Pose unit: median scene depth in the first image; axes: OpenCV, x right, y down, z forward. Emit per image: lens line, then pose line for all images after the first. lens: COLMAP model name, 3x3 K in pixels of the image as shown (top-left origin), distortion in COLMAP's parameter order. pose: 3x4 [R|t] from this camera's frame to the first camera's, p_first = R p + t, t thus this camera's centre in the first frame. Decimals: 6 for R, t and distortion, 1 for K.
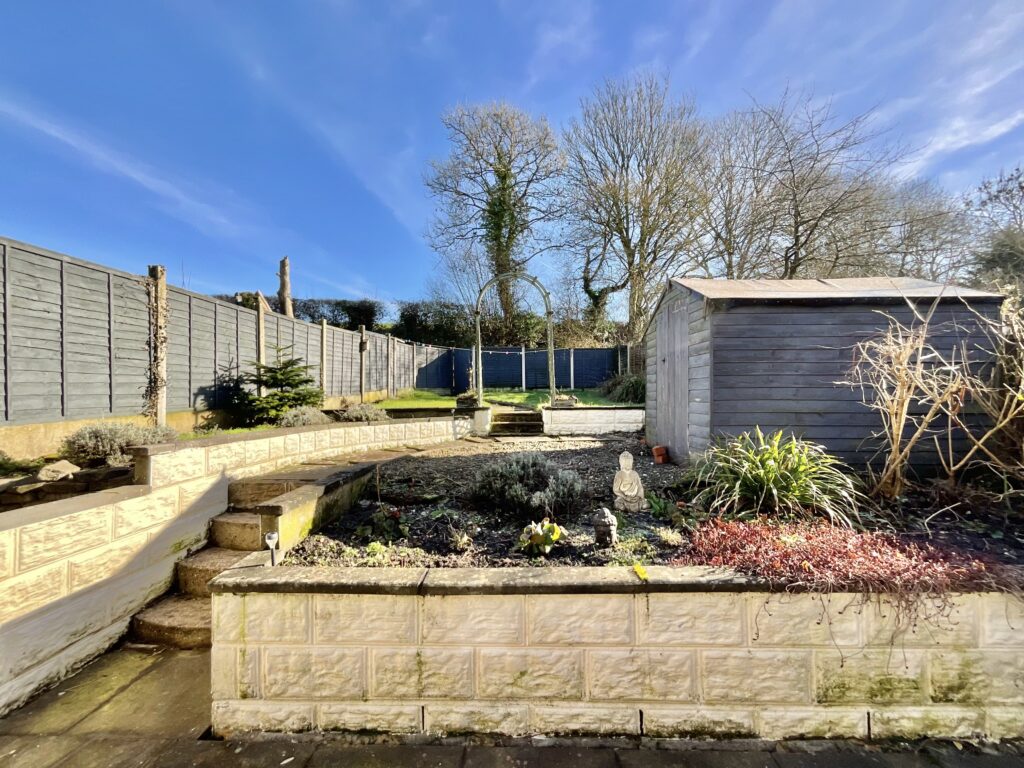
lens RADIAL K [[417.1, 0, 510.8], [0, 417.1, 385.4], [0, 0, 1]] dist [-0.001065, 0.000357]
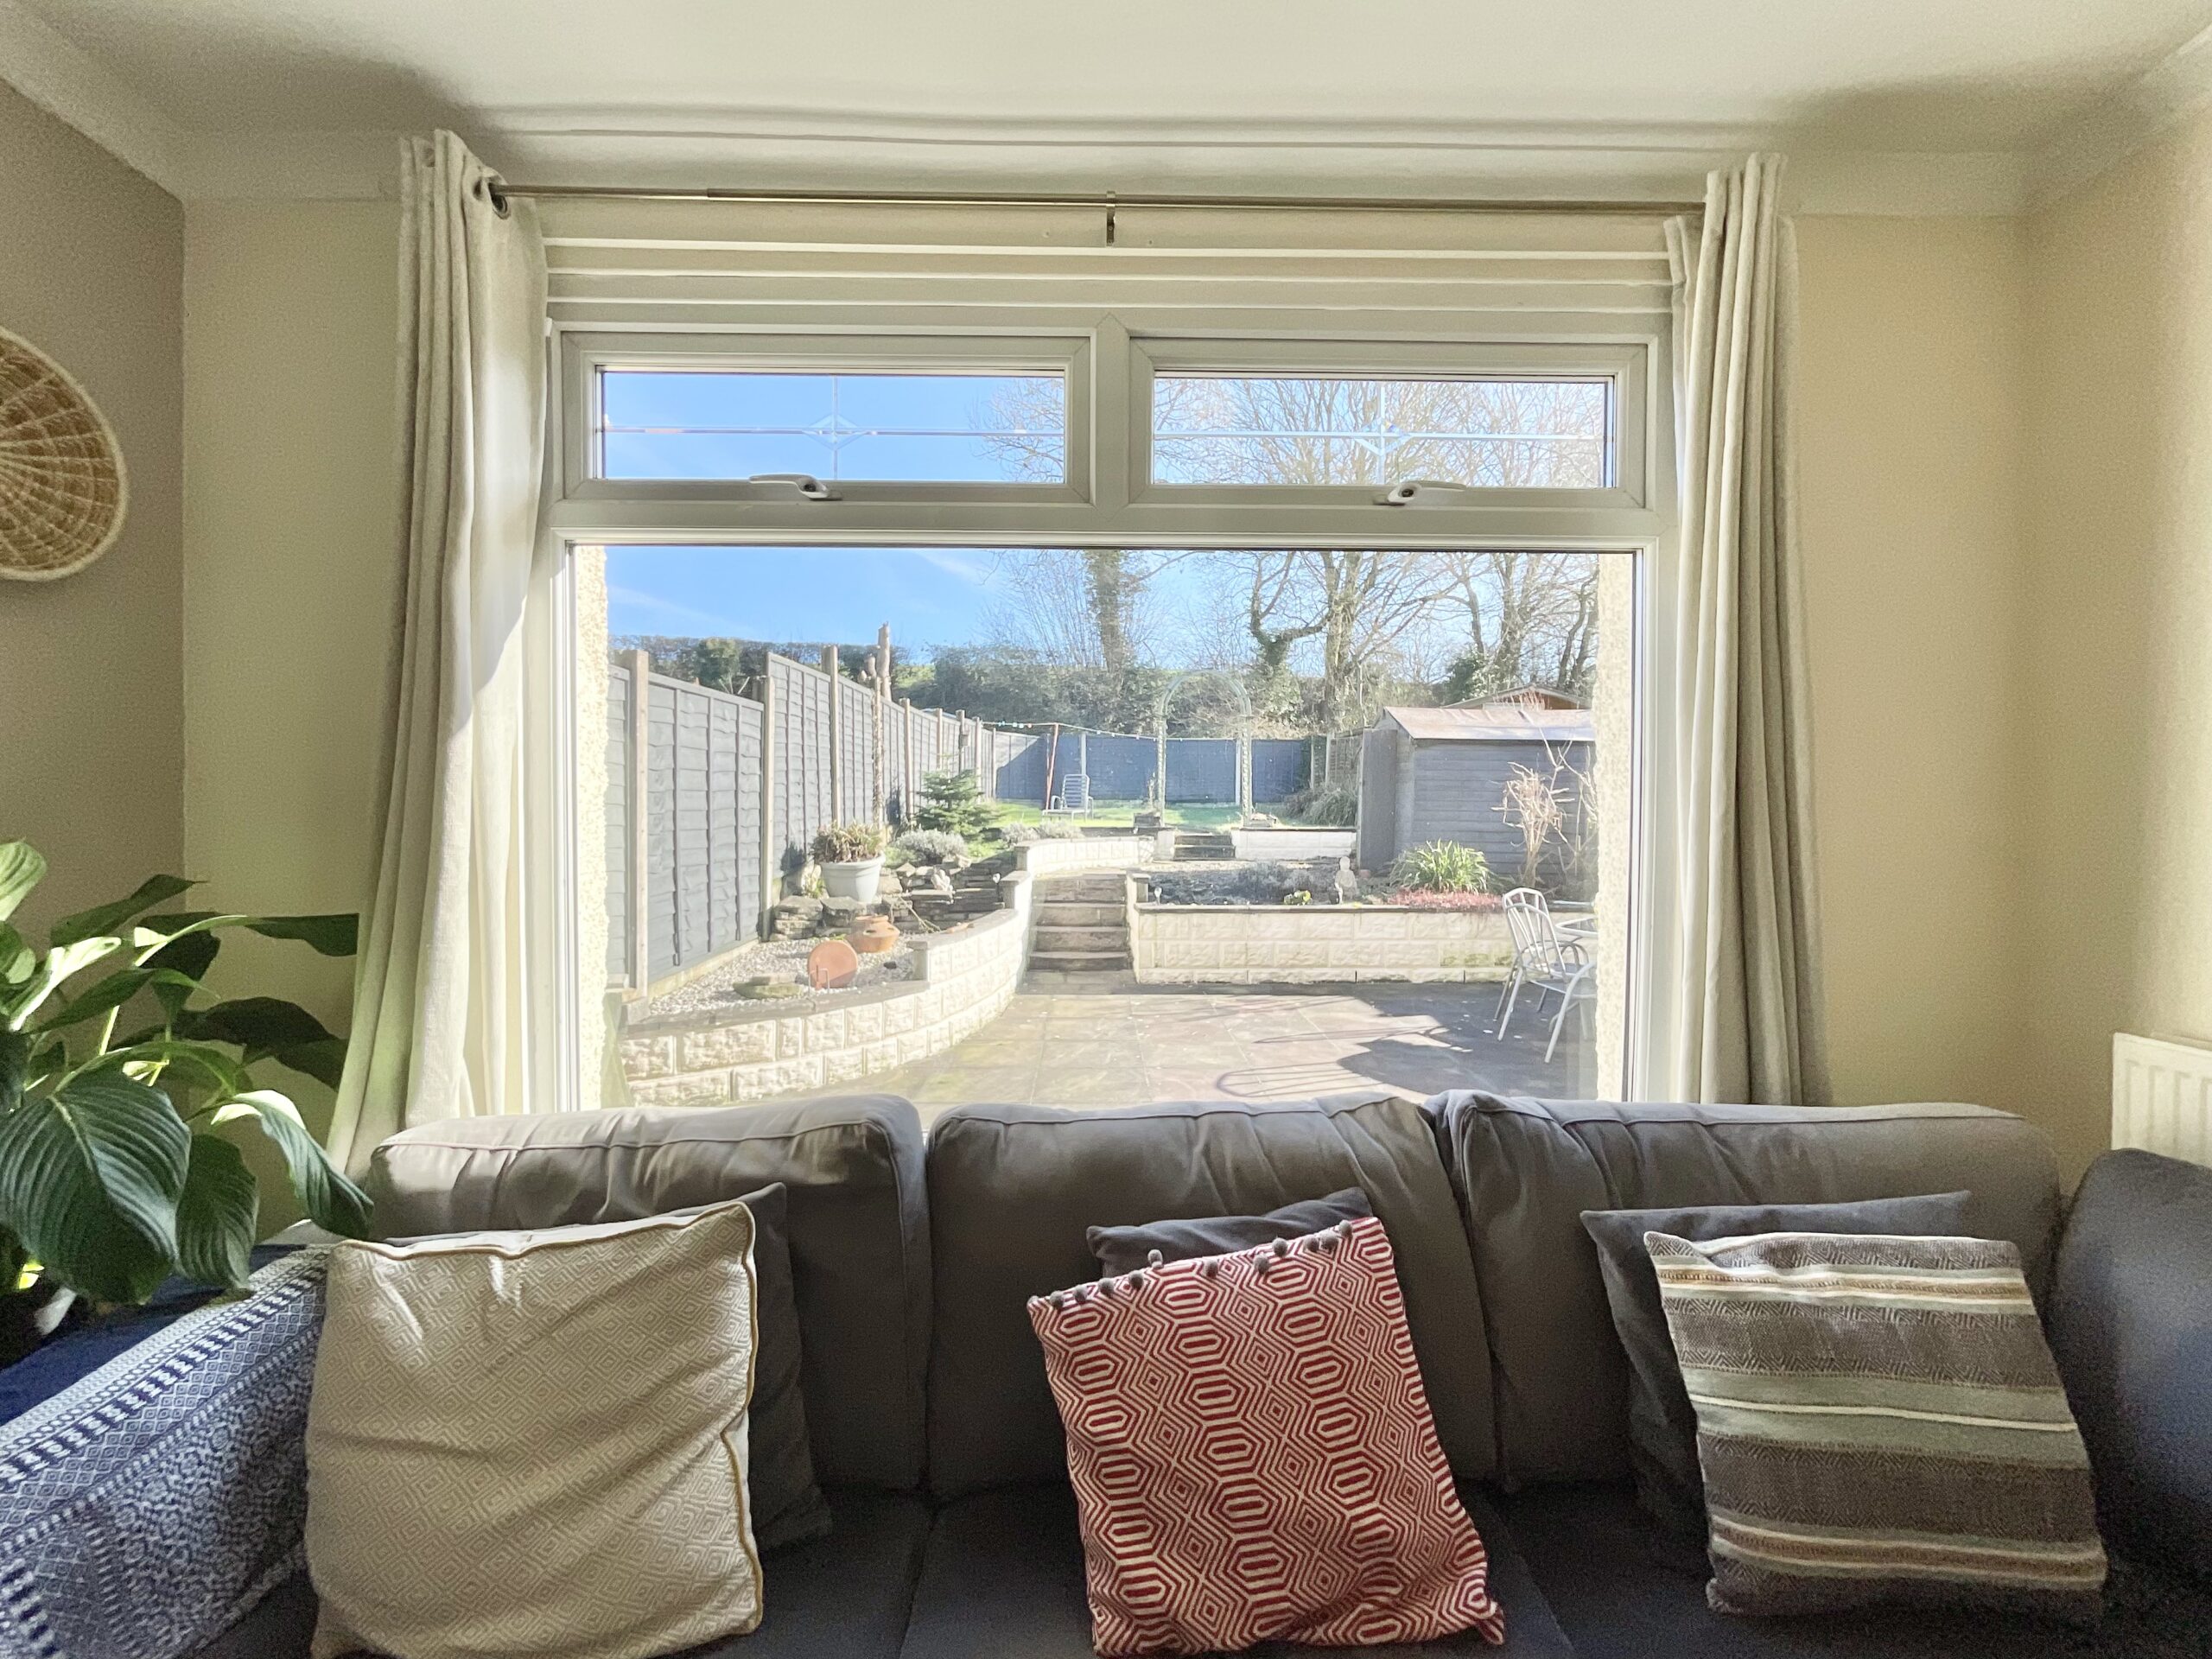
lens RADIAL K [[901.0, 0, 1102.2], [0, 901.0, 828.8], [0, 0, 1]] dist [-0.001065, 0.000357]
pose [[0.998719, 0.015063, 0.048306, -0.225602], [-0.017167, 0.998908, 0.043451, -0.016019], [-0.047598, -0.044224, 0.997887, -0.649023]]
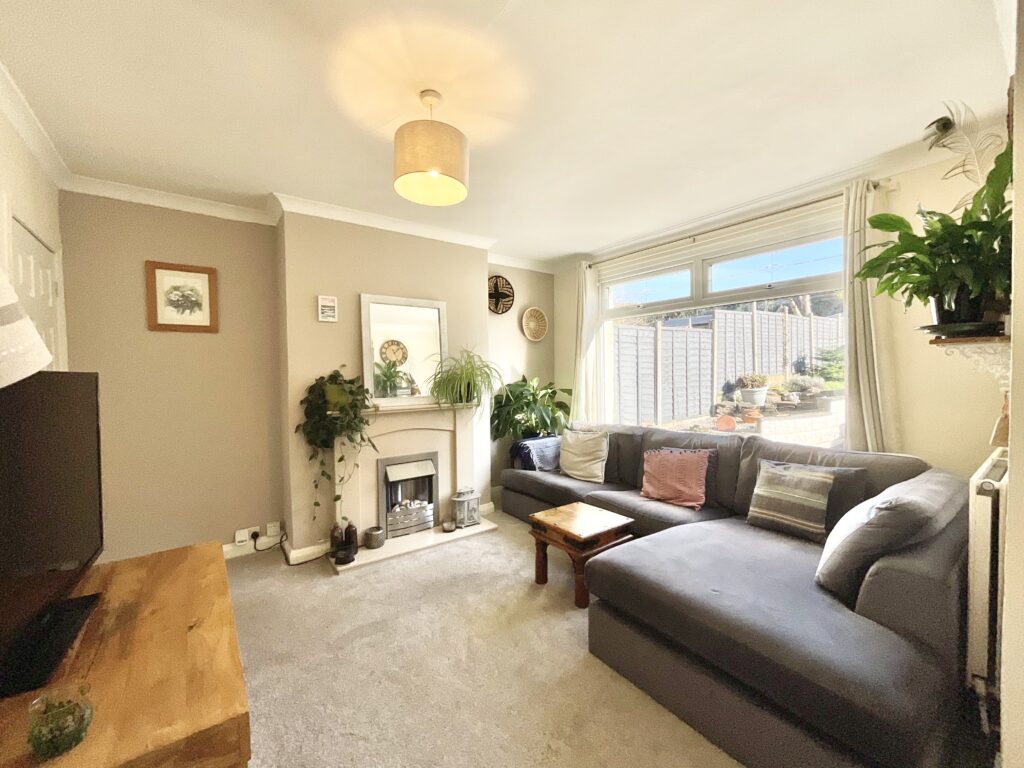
lens RADIAL K [[417.1, 0, 514.0], [0, 417.1, 378.6], [0, 0, 1]] dist [-0.001065, 0.000357]
pose [[0.633767, 0.017302, -0.773330, -0.025118], [0.027232, 0.998631, 0.044660, -0.025726], [0.773044, -0.049364, 0.632428, -0.833393]]
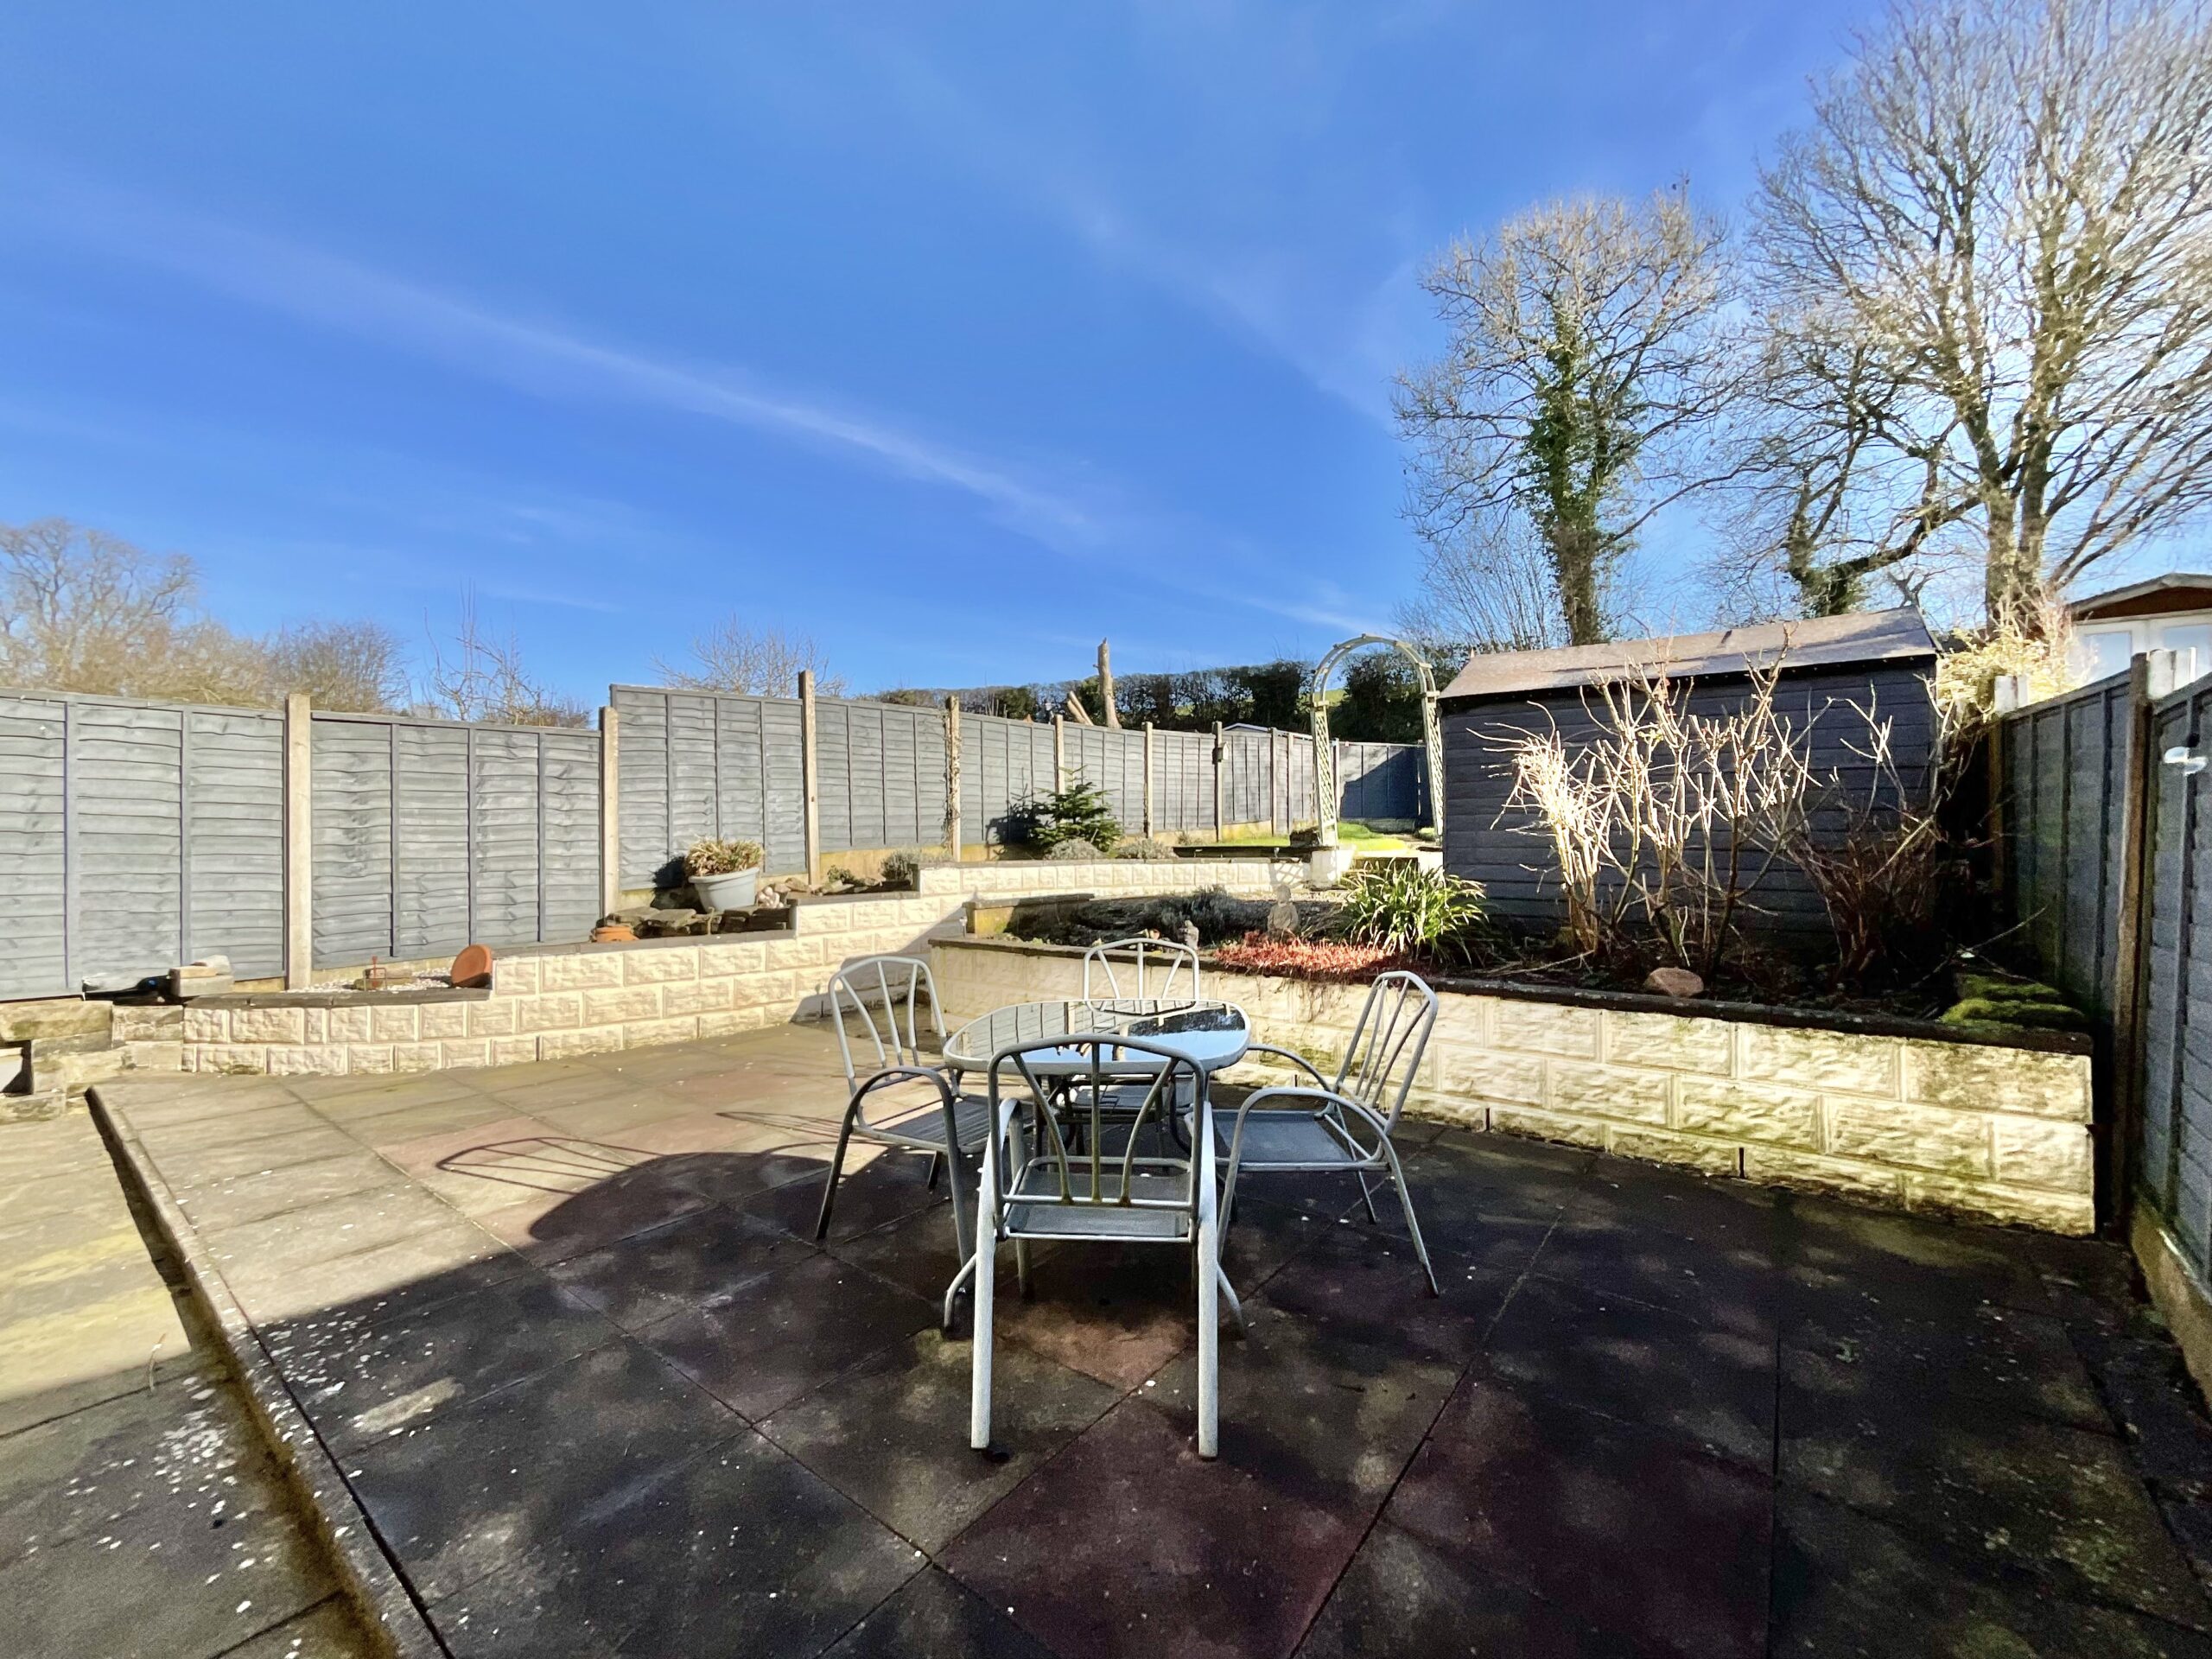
lens RADIAL K [[901.0, 0, 1103.7], [0, 901.0, 838.8], [0, 0, 1]] dist [-0.001065, 0.000357]
pose [[0.812085, 0.005601, -0.583513, 0.381899], [0.011269, 0.999617, 0.025278, 0.000727], [0.583431, -0.027104, 0.811710, -0.292893]]
